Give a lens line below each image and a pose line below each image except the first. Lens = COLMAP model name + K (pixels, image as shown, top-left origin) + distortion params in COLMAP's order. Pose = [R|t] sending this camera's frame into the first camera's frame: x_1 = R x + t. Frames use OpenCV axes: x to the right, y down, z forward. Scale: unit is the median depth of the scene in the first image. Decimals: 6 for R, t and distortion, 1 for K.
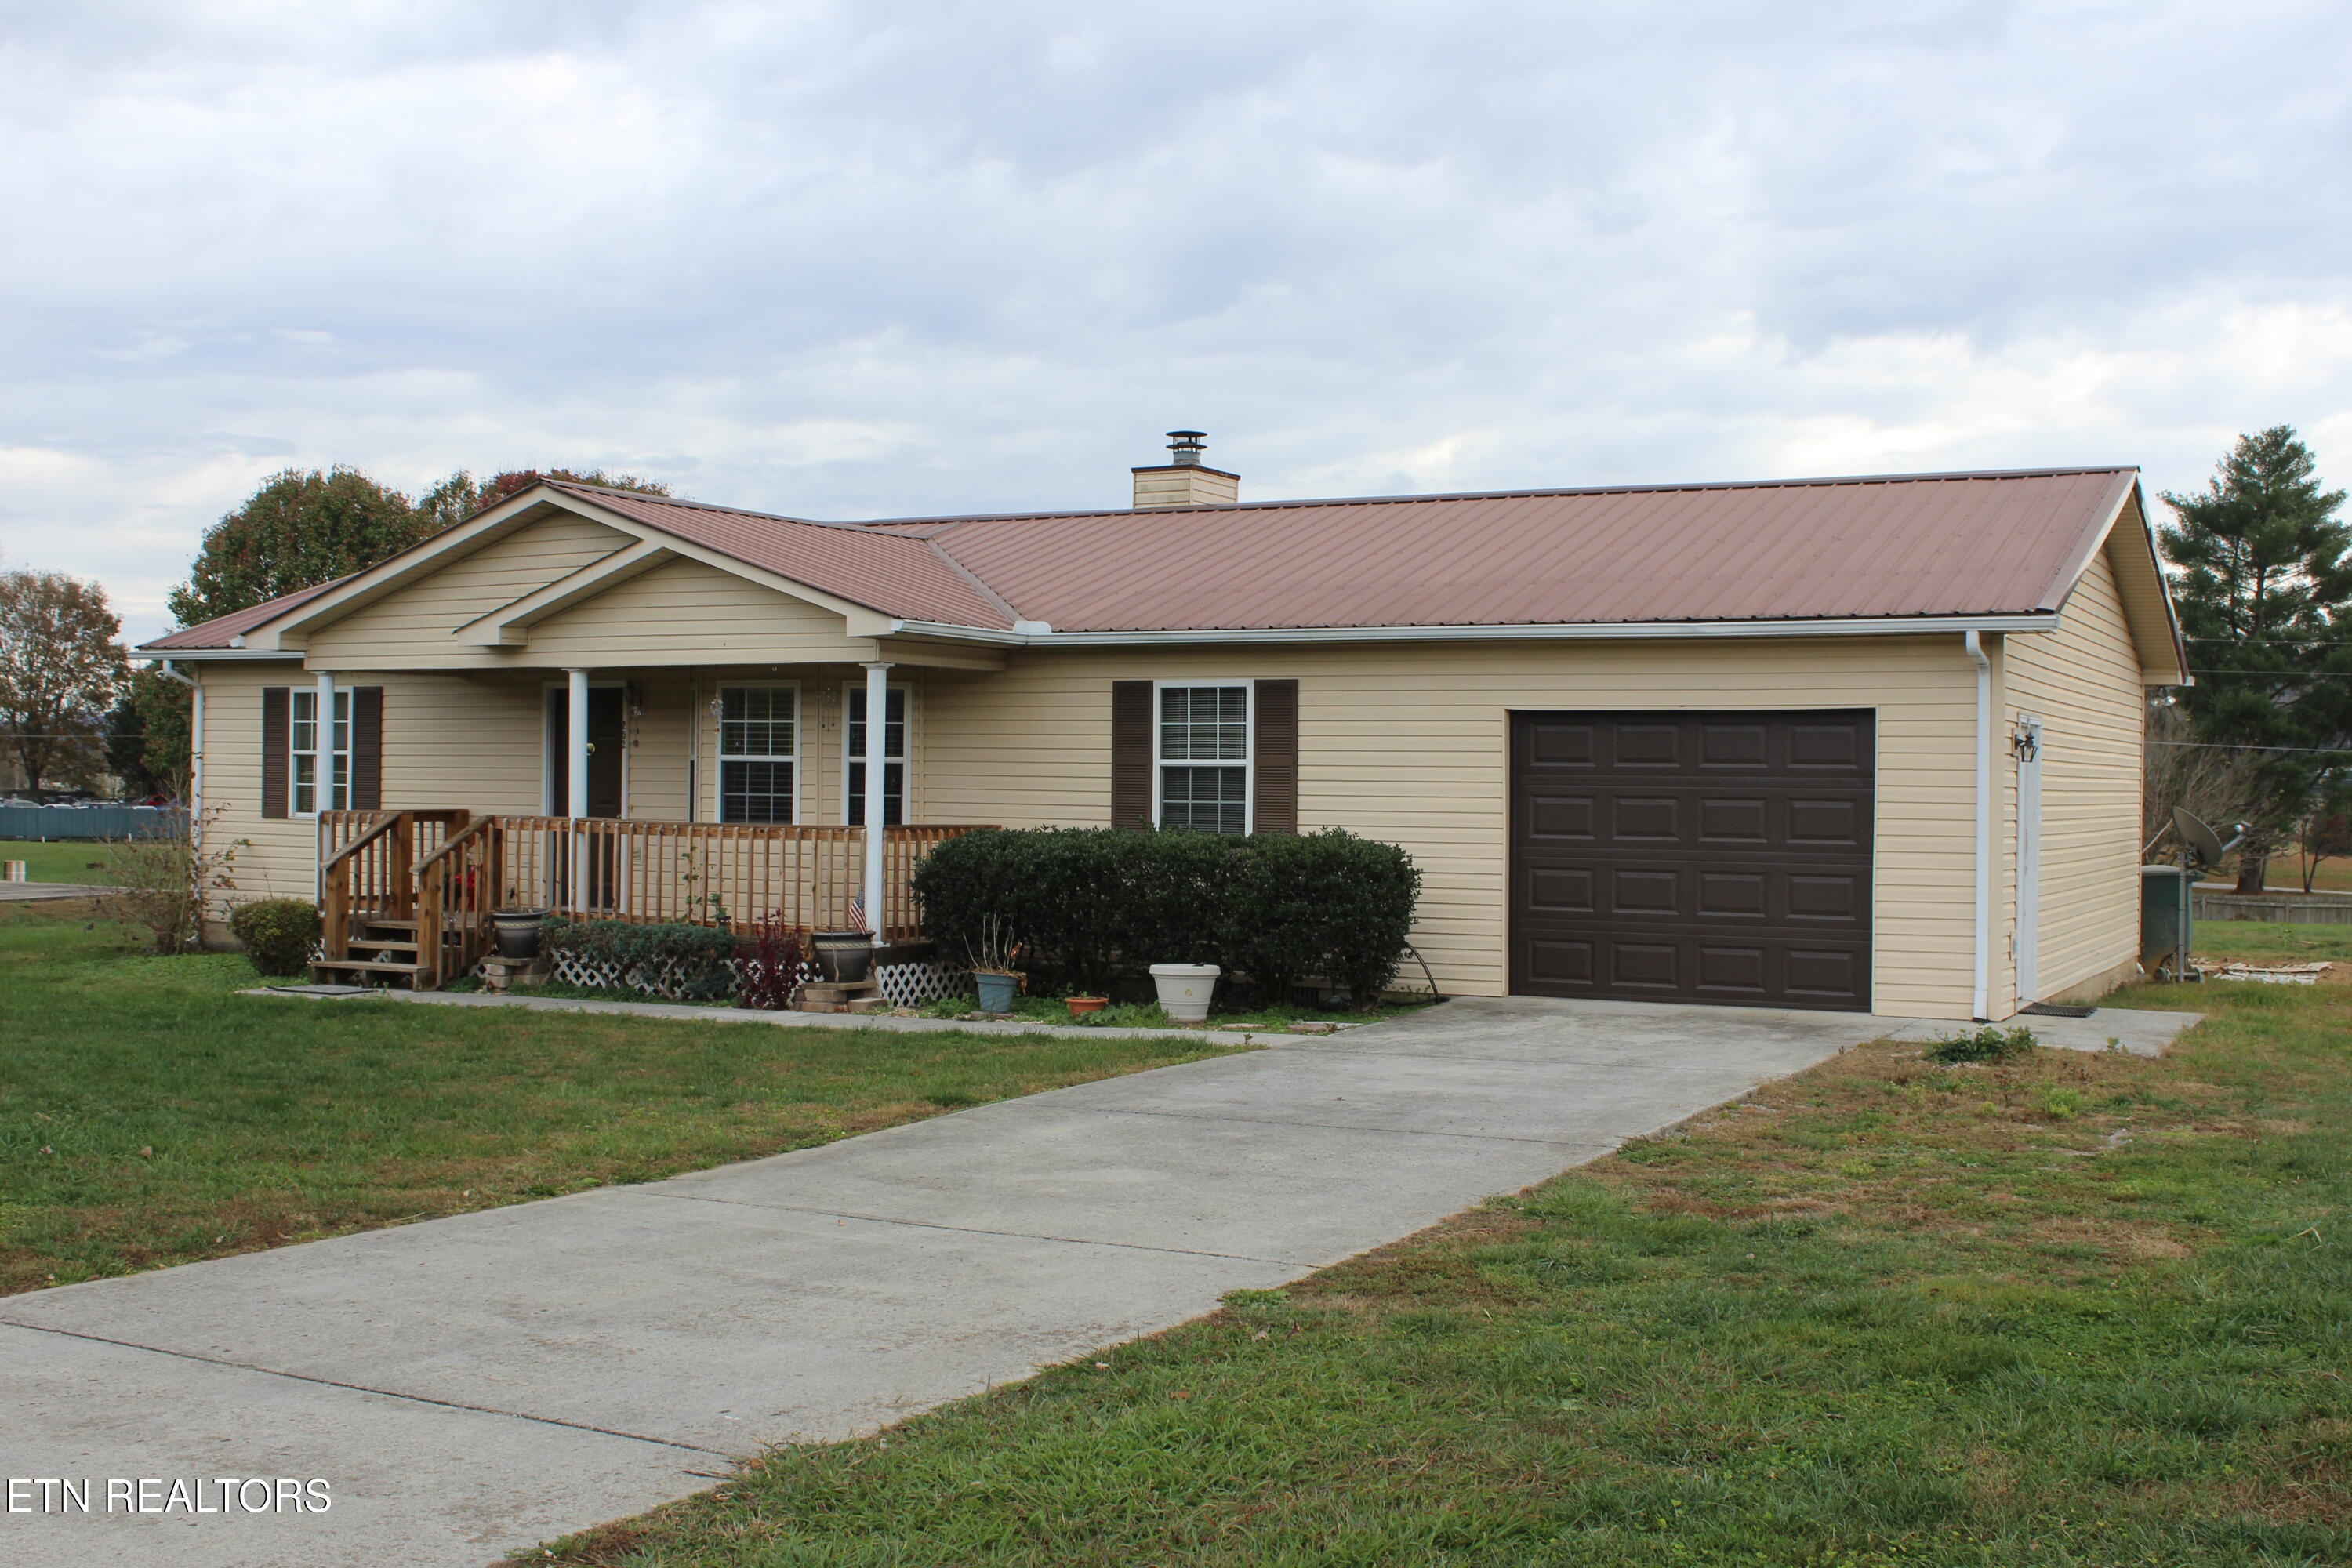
lens RADIAL K [[2536.3, 0, 1176.0], [0, 2536.3, 784.0], [0, 0, 1]] dist [-0.093638, 0.012339]
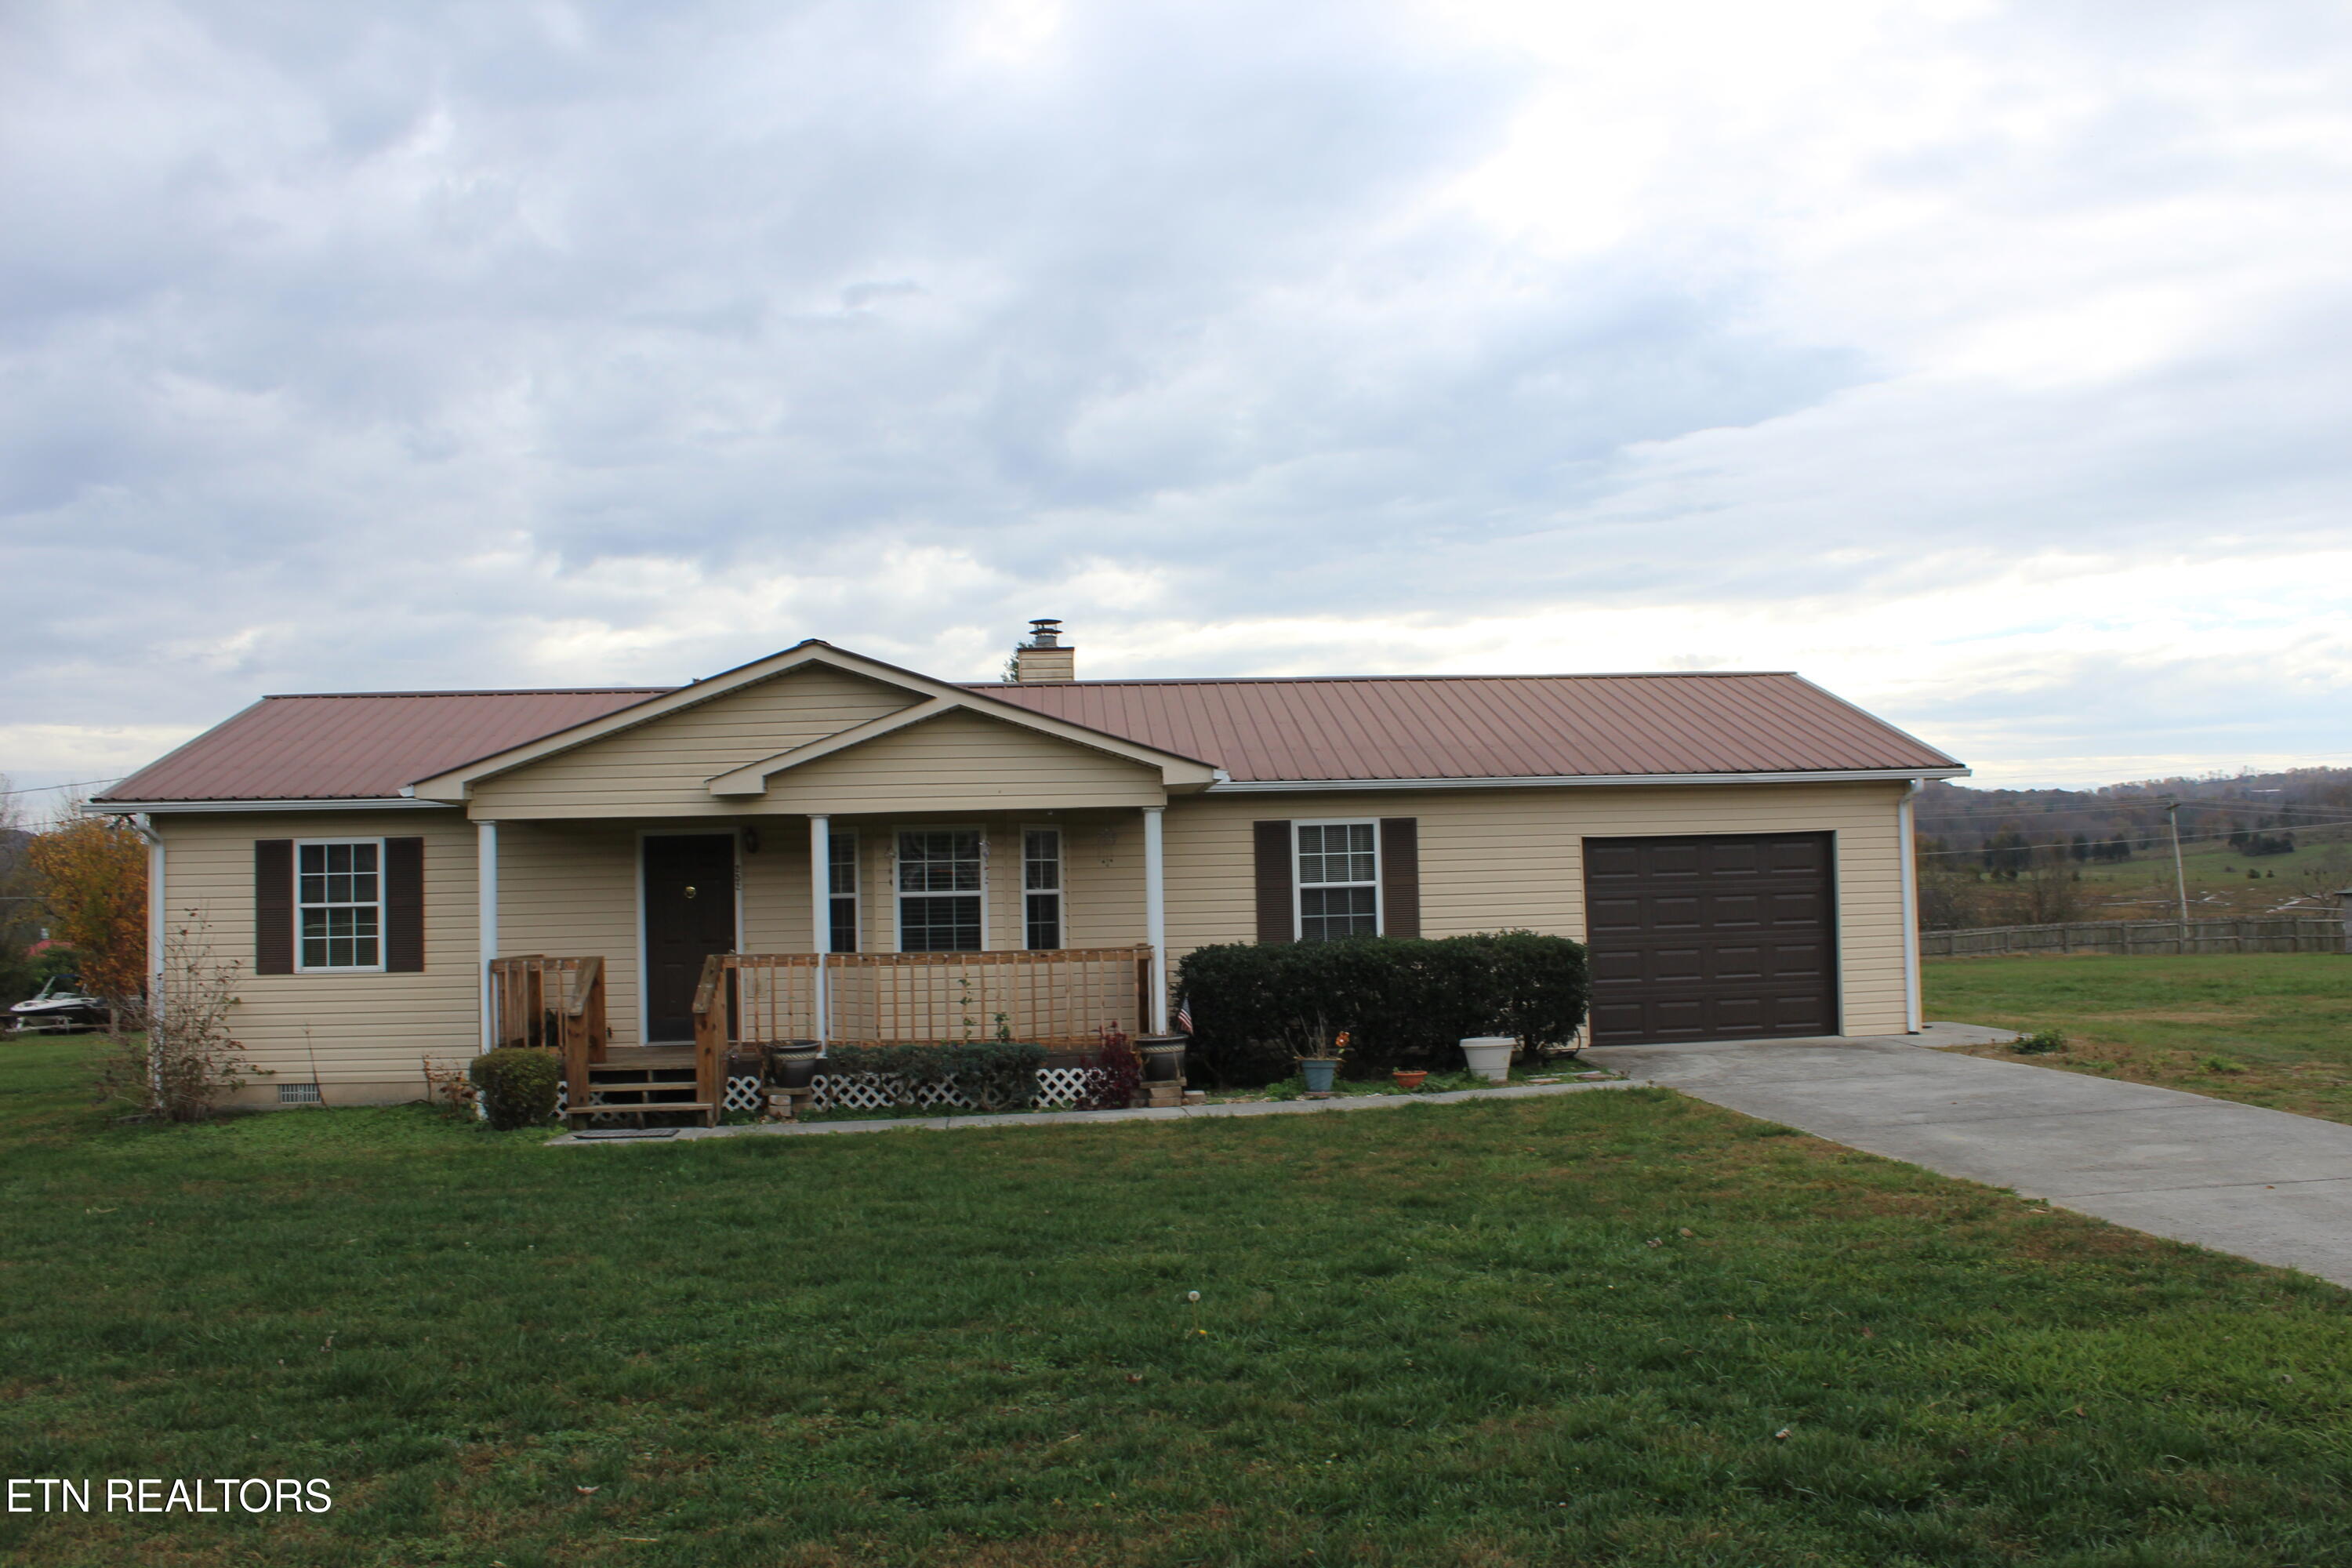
lens RADIAL K [[2035.7, 0, 1176.0], [0, 2035.7, 784.0], [0, 0, 1]] dist [-0.110201, -0.013103]
pose [[0.833852, -0.001425, 0.551986, -0.583726], [0.037052, 0.997886, -0.053397, -0.006945], [-0.550743, 0.064978, 0.832142, 0.188224]]
